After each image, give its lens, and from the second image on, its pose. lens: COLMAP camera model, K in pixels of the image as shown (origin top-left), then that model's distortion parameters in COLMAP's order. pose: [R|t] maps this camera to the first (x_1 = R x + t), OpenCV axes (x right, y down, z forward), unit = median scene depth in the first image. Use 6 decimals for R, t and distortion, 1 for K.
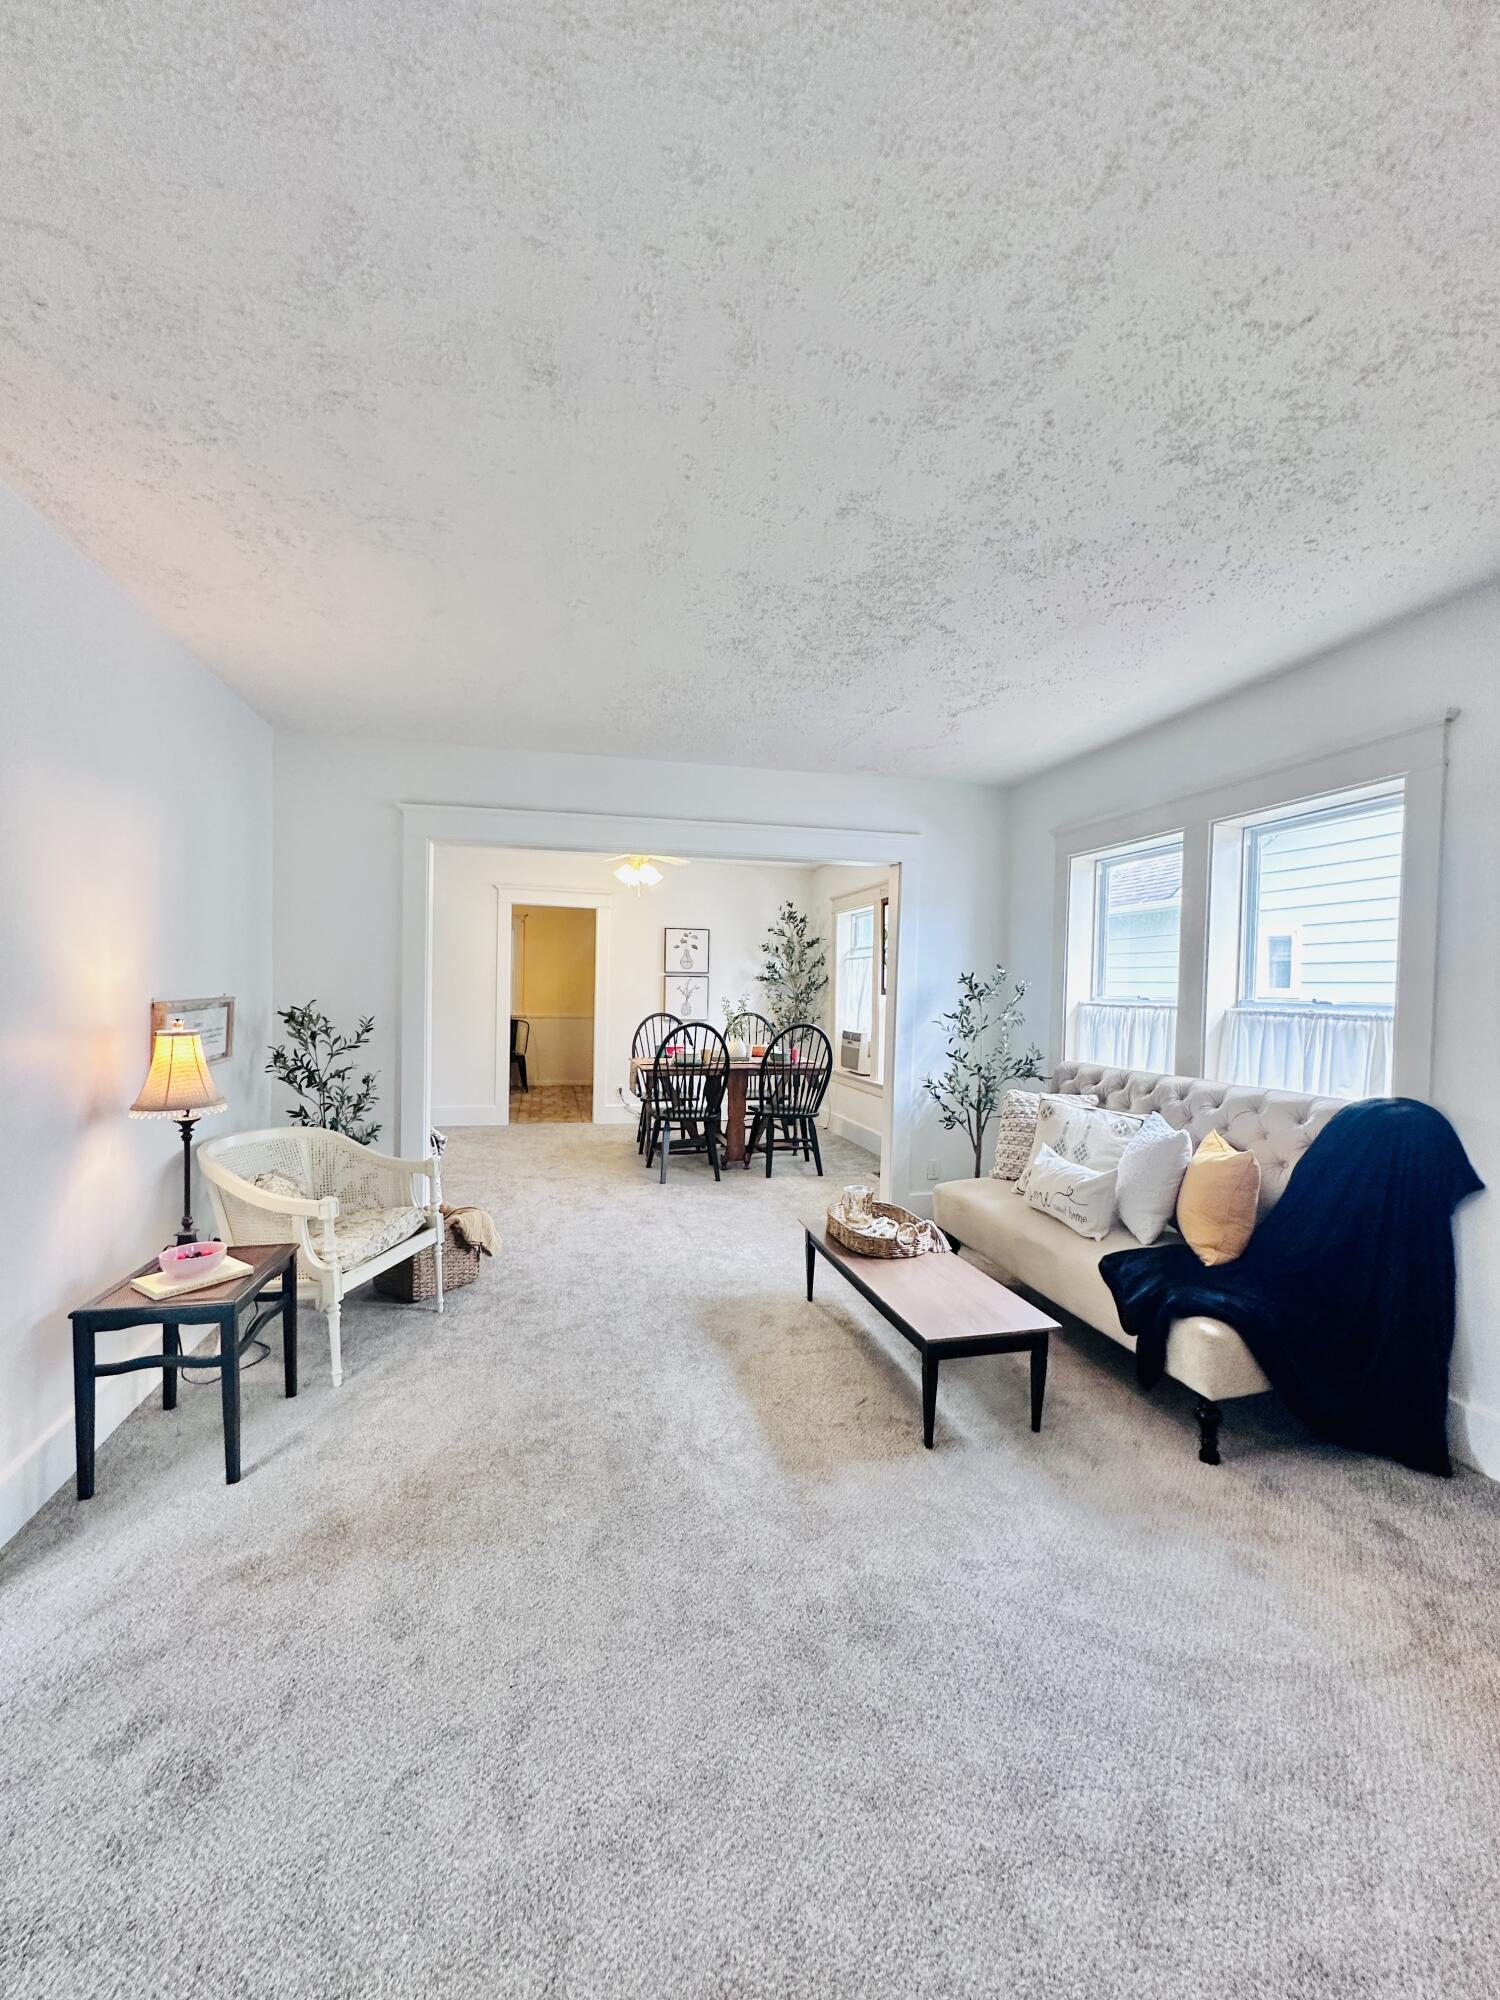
lens RADIAL K [[801.9, 0, 748.2], [0, 801.9, 1003.9], [0, 0, 1]] dist [-0.002624, -0.000110]
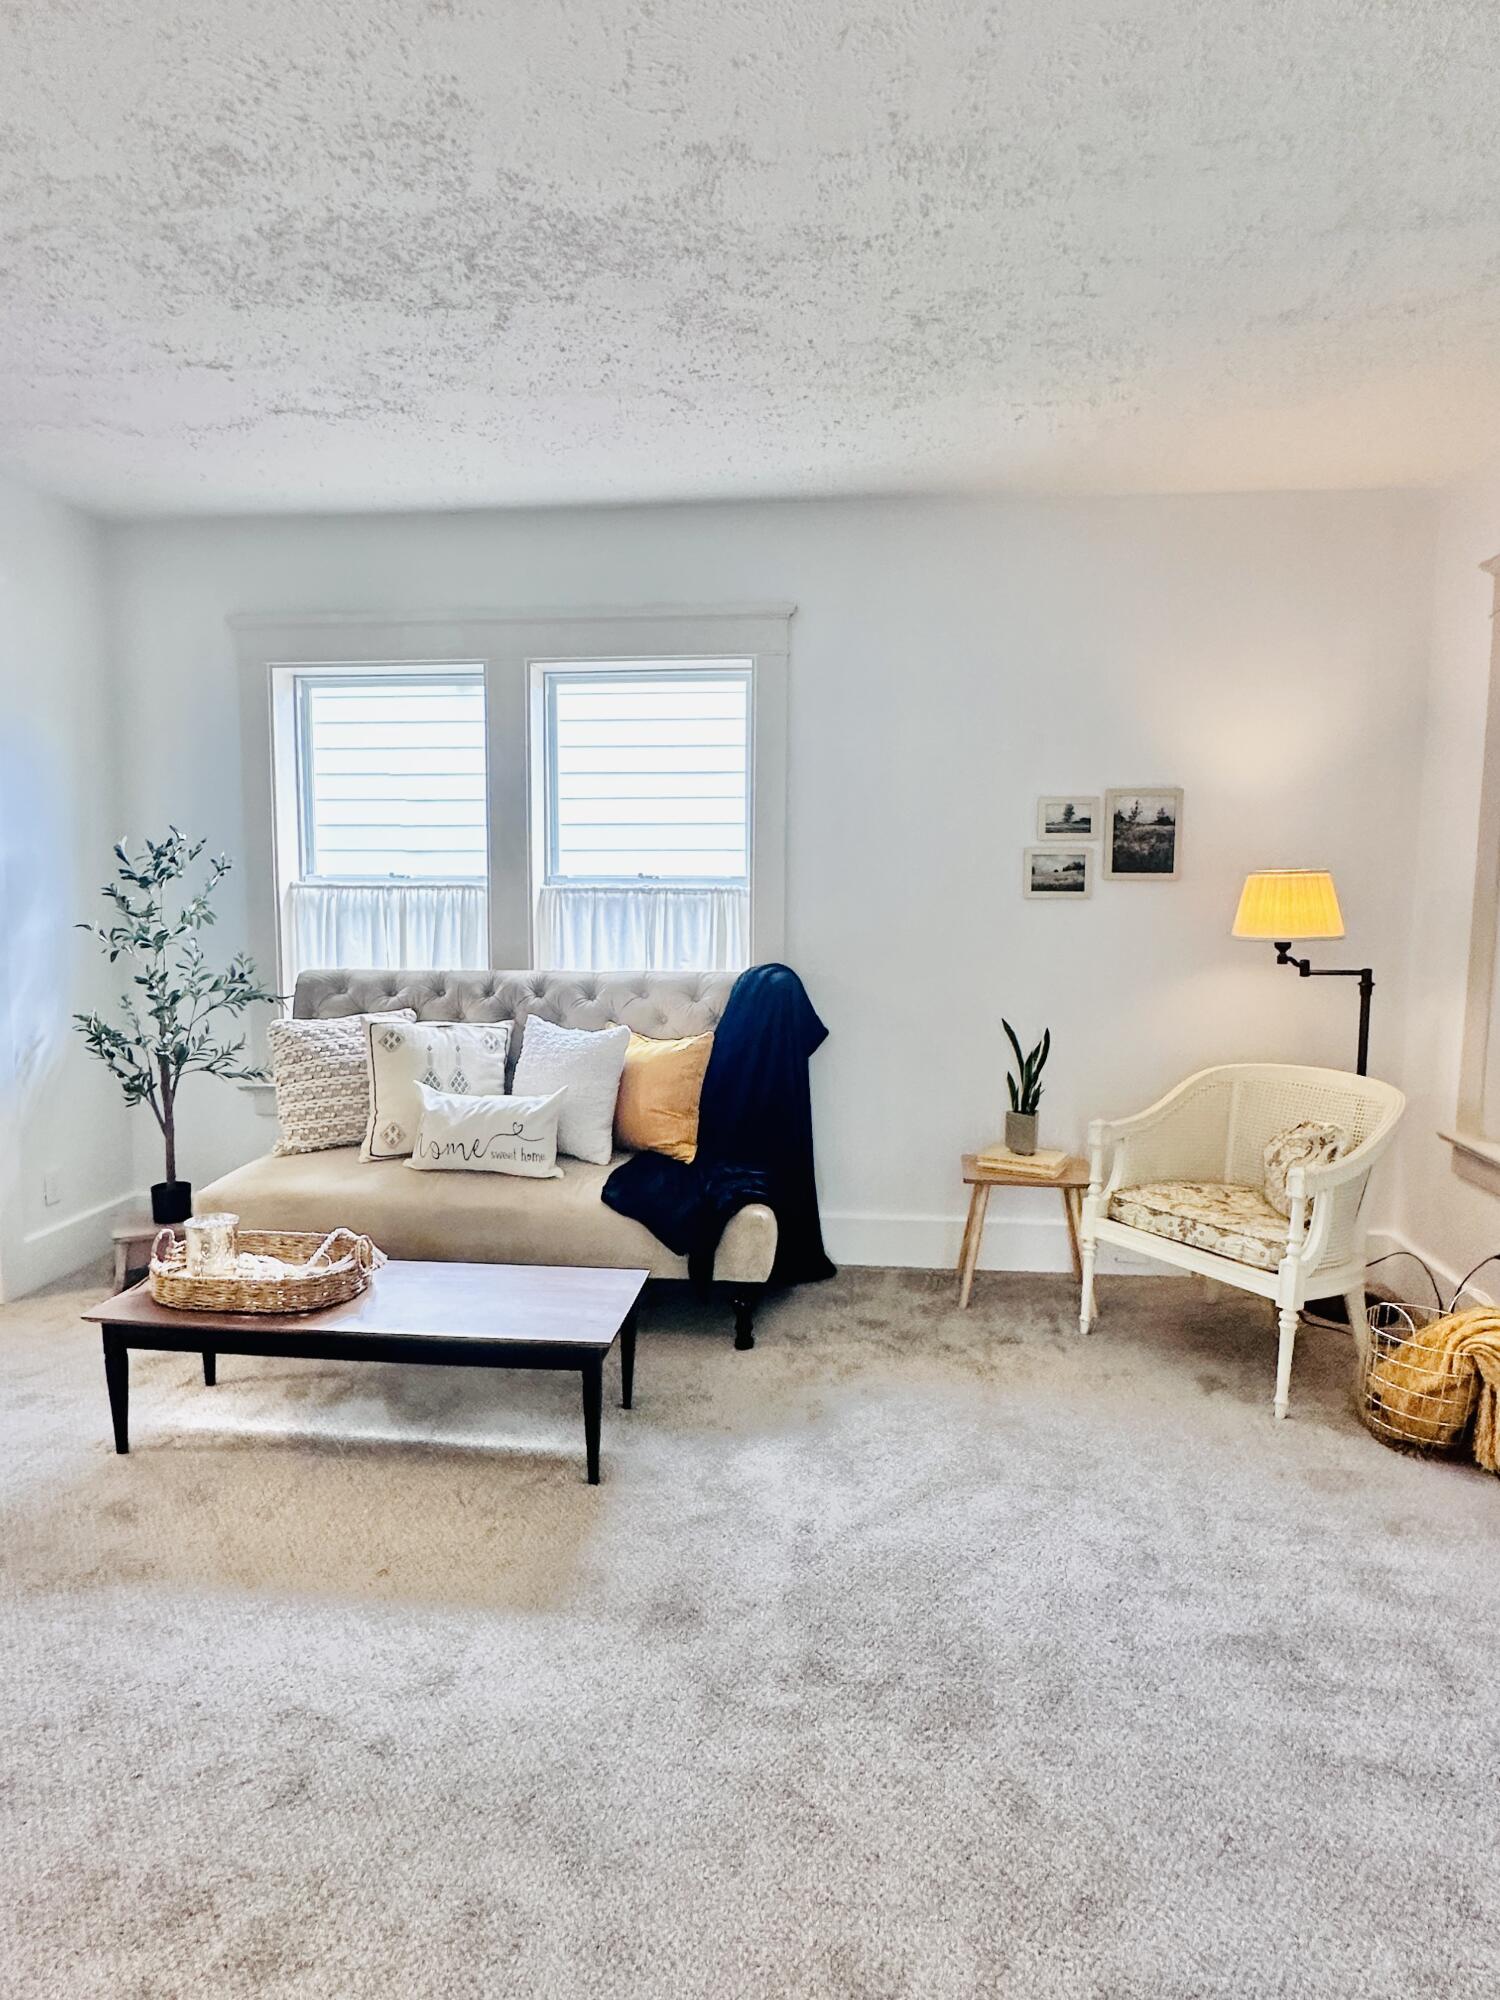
lens RADIAL K [[1164.7, 0, 749.2], [0, 1164.7, 999.5], [0, 0, 1]] dist [-0.006119, 0.001021]
pose [[0.344690, -0.120083, 0.931004, -0.564850], [0.022462, 0.992555, 0.119706, -0.019889], [-0.938448, -0.020349, 0.344821, 0.410036]]
